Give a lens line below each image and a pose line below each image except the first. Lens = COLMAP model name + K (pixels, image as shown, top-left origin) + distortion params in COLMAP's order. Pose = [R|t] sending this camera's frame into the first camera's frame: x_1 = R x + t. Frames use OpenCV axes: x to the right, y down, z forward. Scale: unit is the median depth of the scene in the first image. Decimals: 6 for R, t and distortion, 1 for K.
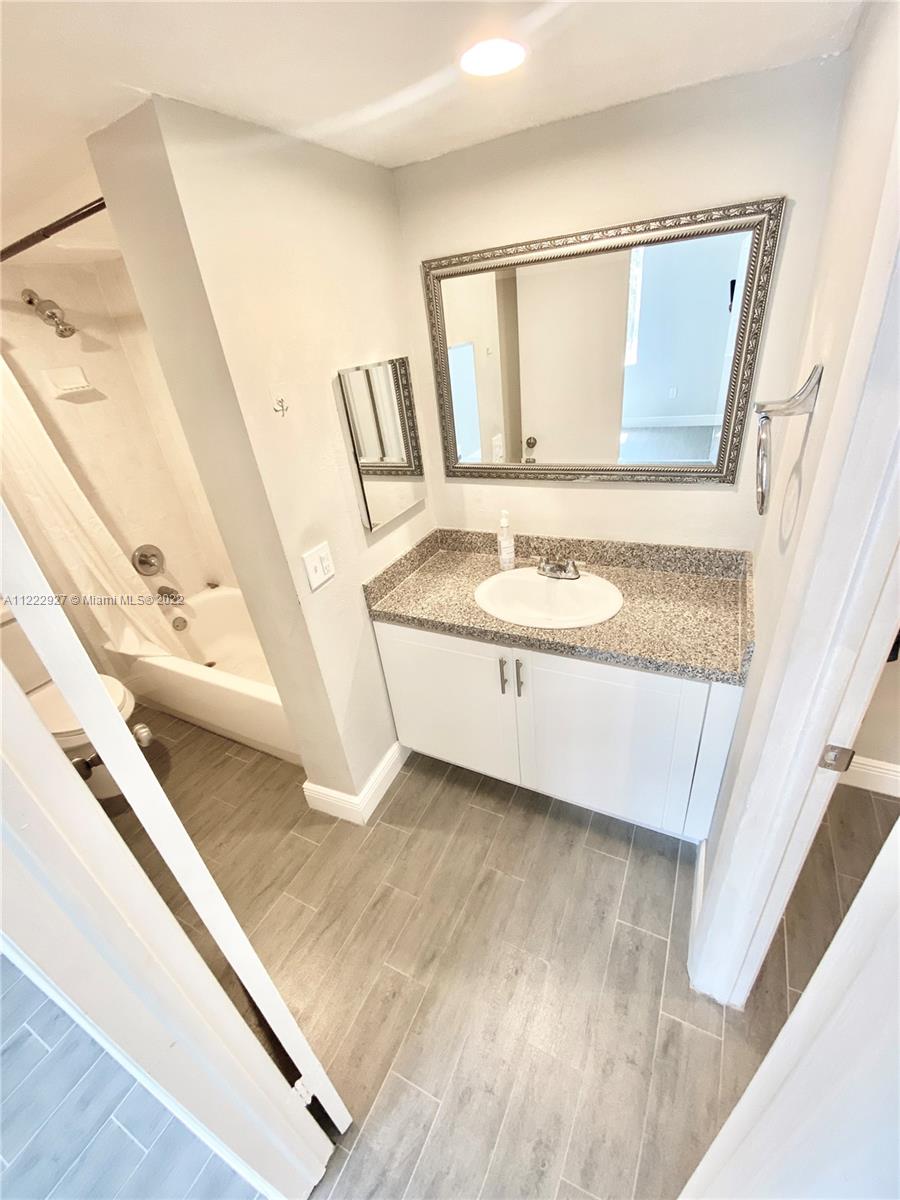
lens RADIAL K [[488.6, 0, 453.6], [0, 488.6, 598.0], [0, 0, 1]] dist [0.045428, -0.036279]
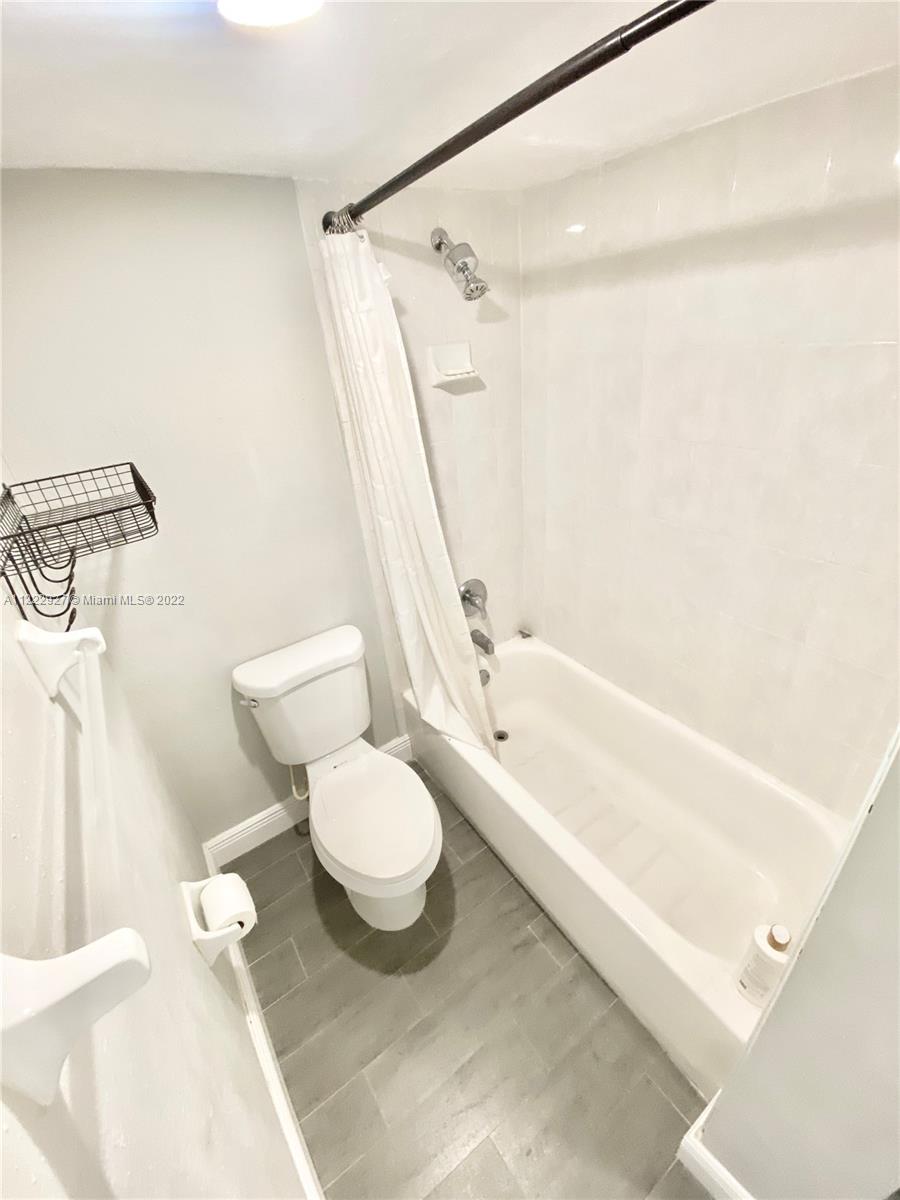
lens RADIAL K [[491.1, 0, 452.2], [0, 491.1, 604.9], [0, 0, 1]] dist [0.030777, -0.024803]
pose [[0.881988, 0.251651, -0.398458, -0.386000], [-0.230530, 0.967814, 0.100955, -0.160486], [0.411039, 0.002815, 0.911614, 0.321910]]
